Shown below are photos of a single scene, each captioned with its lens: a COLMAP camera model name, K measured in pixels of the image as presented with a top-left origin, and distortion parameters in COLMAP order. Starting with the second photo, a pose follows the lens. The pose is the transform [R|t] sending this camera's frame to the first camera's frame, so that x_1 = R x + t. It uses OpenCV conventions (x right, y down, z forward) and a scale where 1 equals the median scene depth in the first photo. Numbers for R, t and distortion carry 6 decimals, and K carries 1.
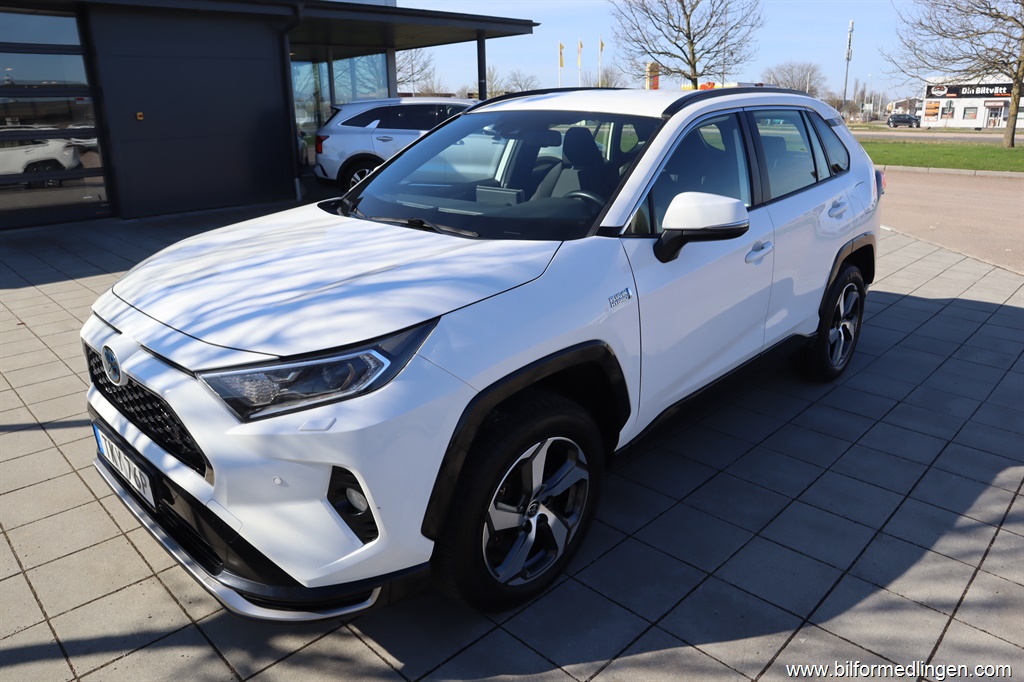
lens RADIAL K [[709.9, 0, 512.0], [0, 709.9, 341.0], [0, 0, 1]] dist [-0.119578, 0.074015]
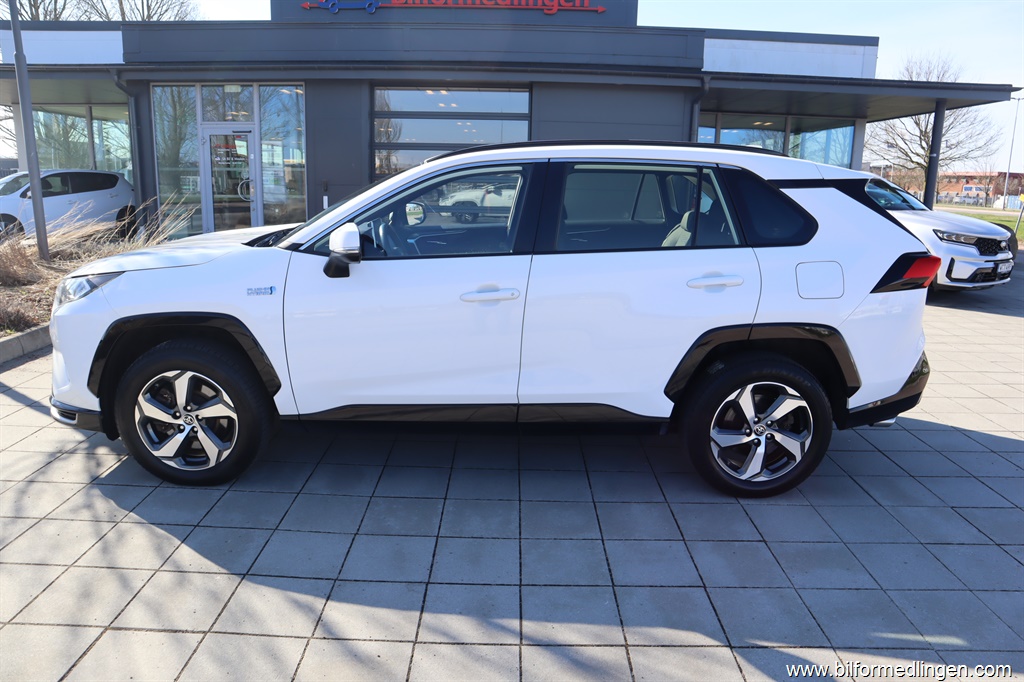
lens RADIAL K [[709.9, 0, 512.0], [0, 709.9, 341.0], [0, 0, 1]] dist [-0.119578, 0.074015]
pose [[0.701109, 0.192829, -0.686486, 1.329807], [-0.255513, 0.966748, 0.010597, -0.099053], [0.665702, 0.167976, 0.727066, 0.329835]]
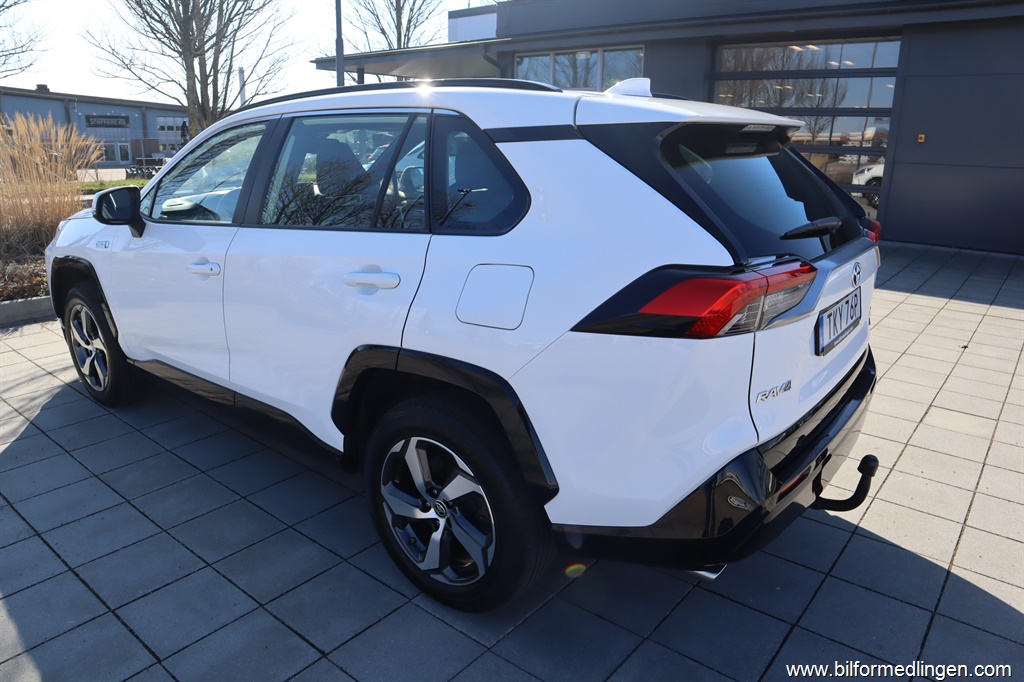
lens RADIAL K [[709.9, 0, 512.0], [0, 709.9, 341.0], [0, 0, 1]] dist [-0.119578, 0.074015]
pose [[0.091911, 0.293480, -0.951536, 1.582500], [-0.327243, 0.911408, 0.249494, -0.492541], [0.940460, 0.288453, 0.179808, 1.508536]]
